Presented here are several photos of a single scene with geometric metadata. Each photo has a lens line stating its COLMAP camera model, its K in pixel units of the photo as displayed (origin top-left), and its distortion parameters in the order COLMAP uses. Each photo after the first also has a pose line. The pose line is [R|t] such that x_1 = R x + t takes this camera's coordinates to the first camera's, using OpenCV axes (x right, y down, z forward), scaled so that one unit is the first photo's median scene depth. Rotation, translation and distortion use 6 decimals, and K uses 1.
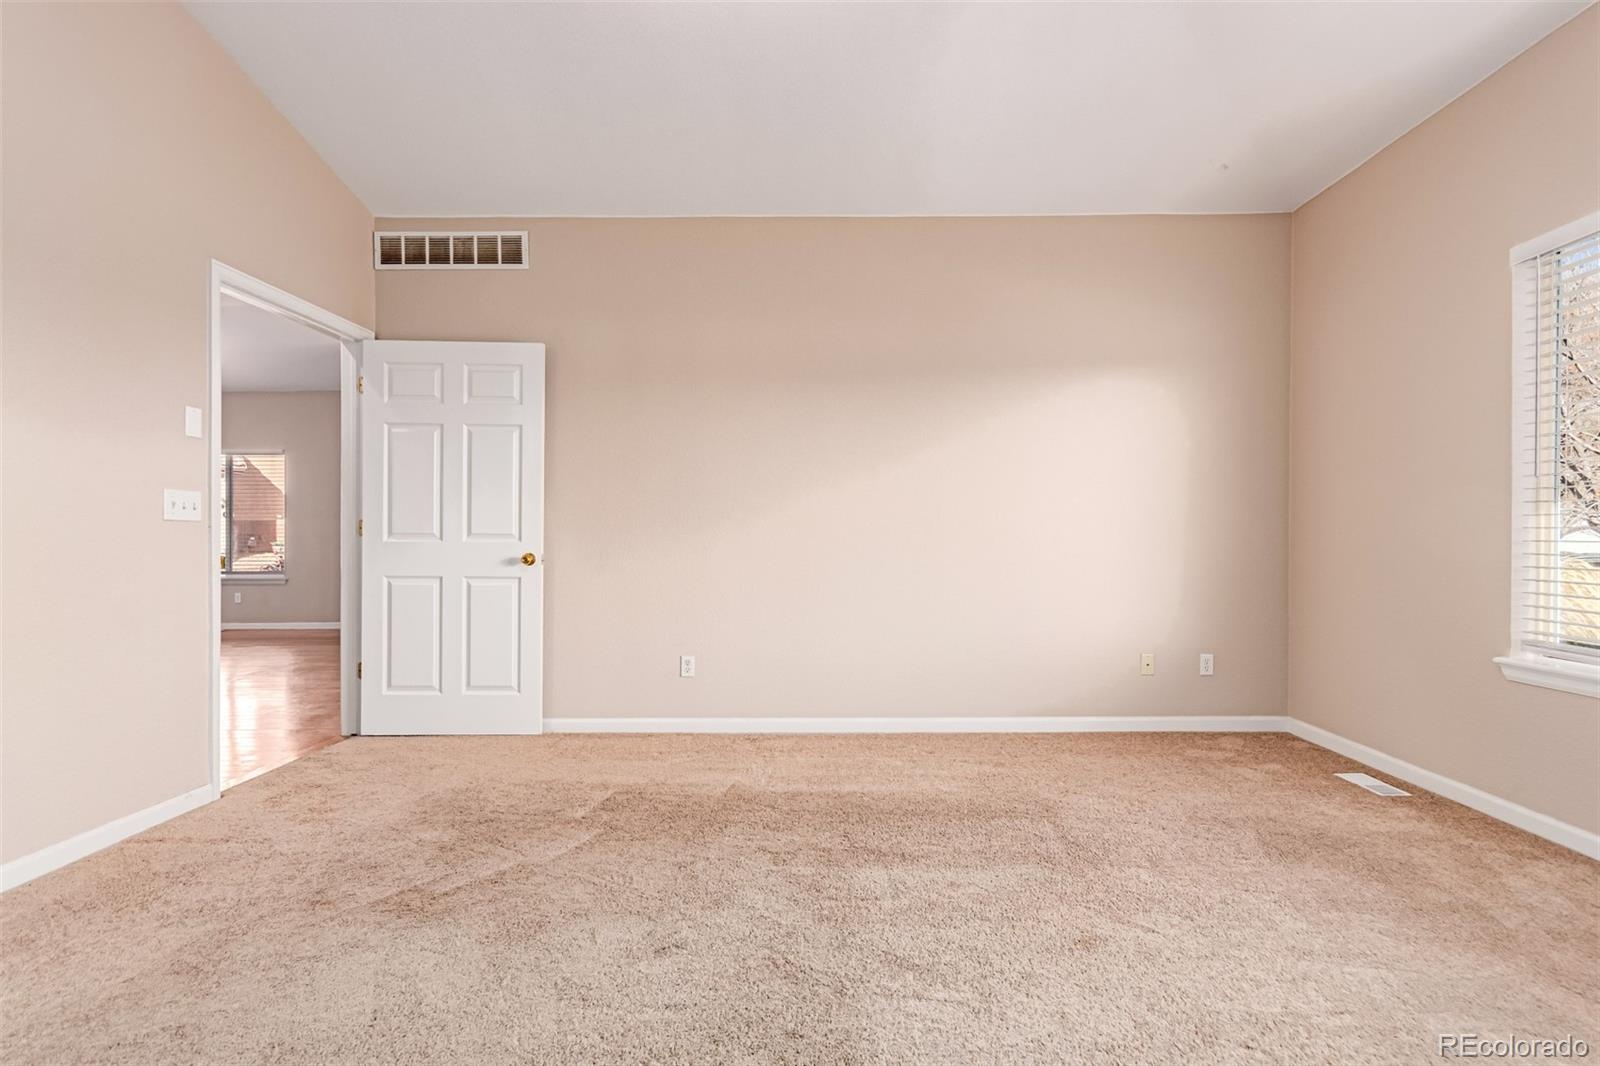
lens RADIAL K [[755.9, 0, 833.5], [0, 755.9, 539.9], [0, 0, 1]] dist [0.002646, 0.000339]
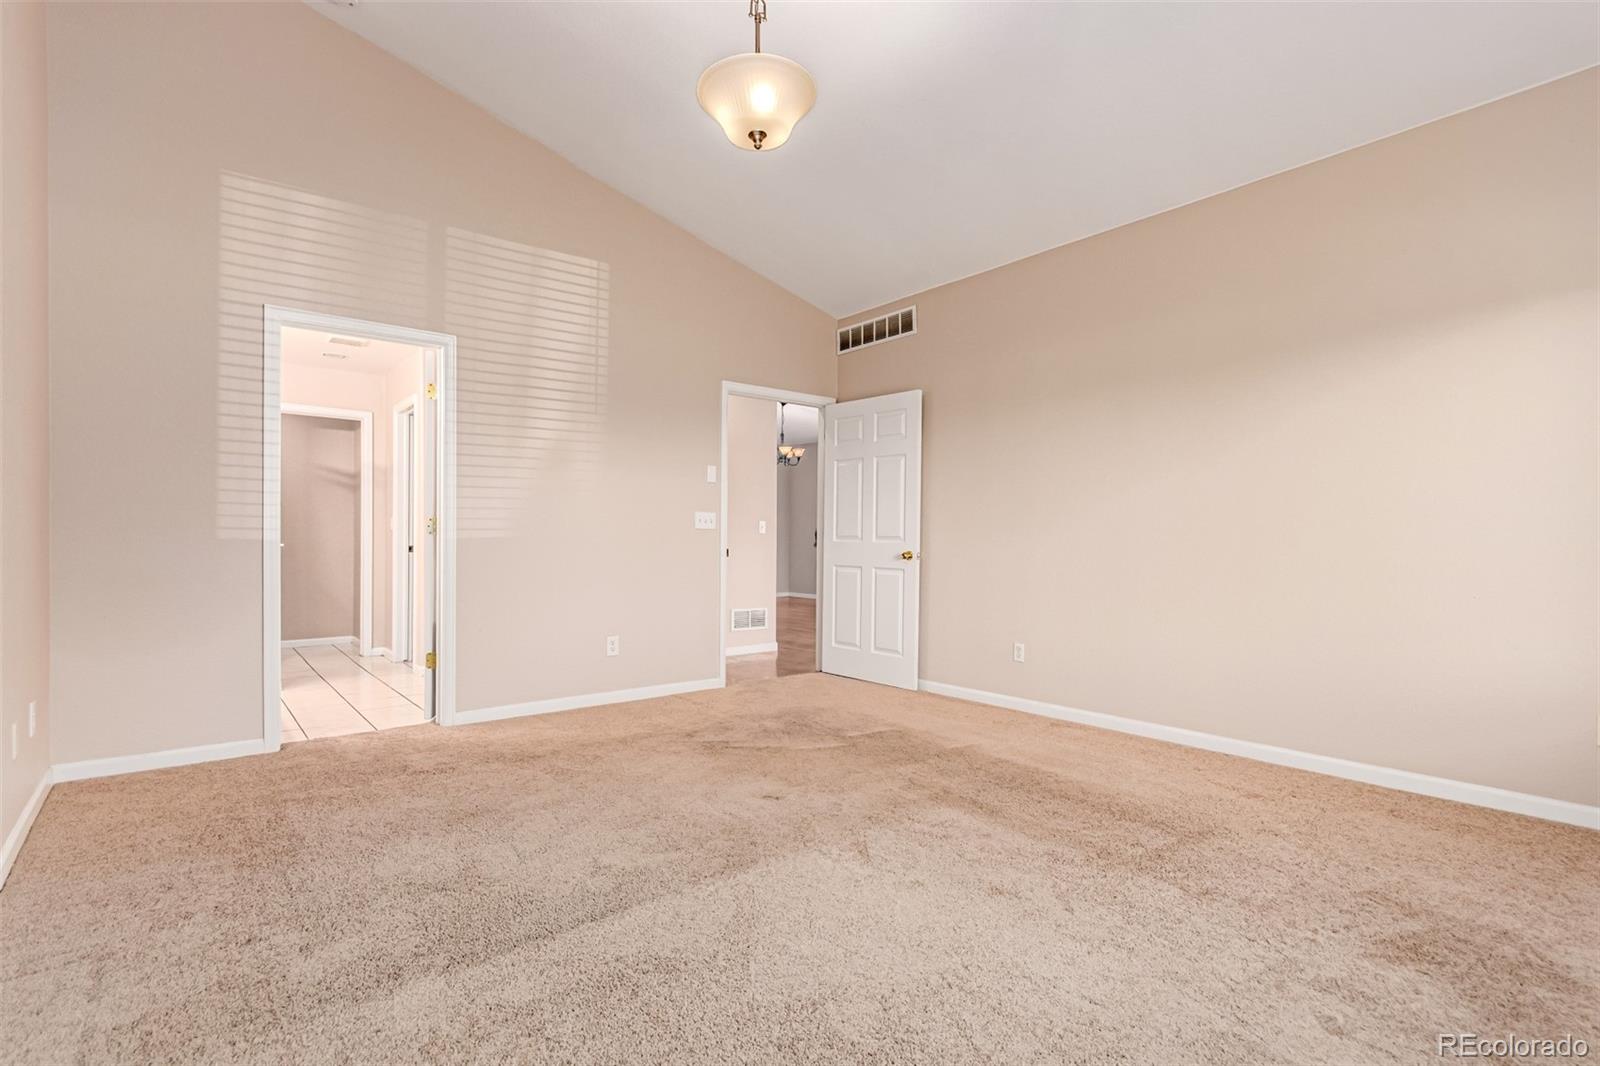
lens RADIAL K [[774.4, 0, 800.0], [0, 774.4, 533.0], [0, 0, 1]] dist [0.002047, 0.000431]
pose [[0.627909, -0.002189, -0.778284, 0.643550], [-0.006063, 0.999952, -0.007704, -0.002441], [0.778263, 0.009556, 0.627865, 0.009554]]
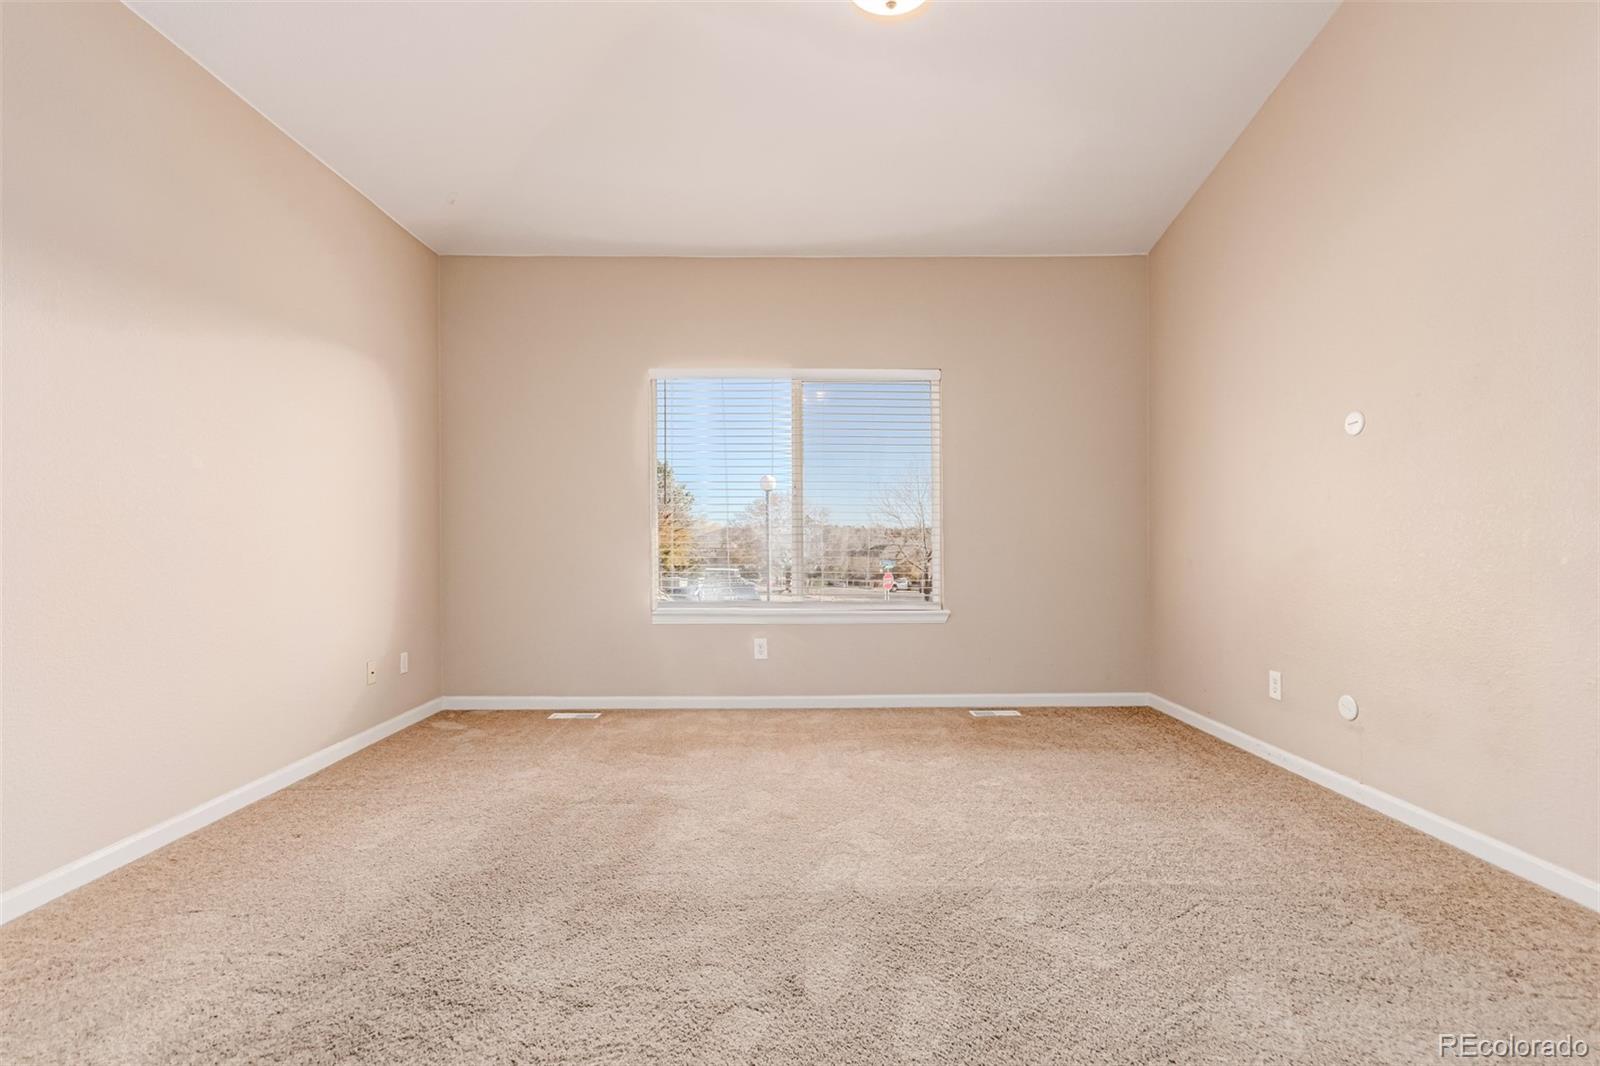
lens RADIAL K [[730.2, 0, 809.1], [0, 730.2, 544.6], [0, 0, 1]] dist [0.004081, 0.000751]
pose [[-0.014873, -0.002446, 0.999886, -0.651759], [0.003905, 0.999989, 0.002505, 0.003227], [-0.999882, 0.003942, -0.014864, 0.586485]]
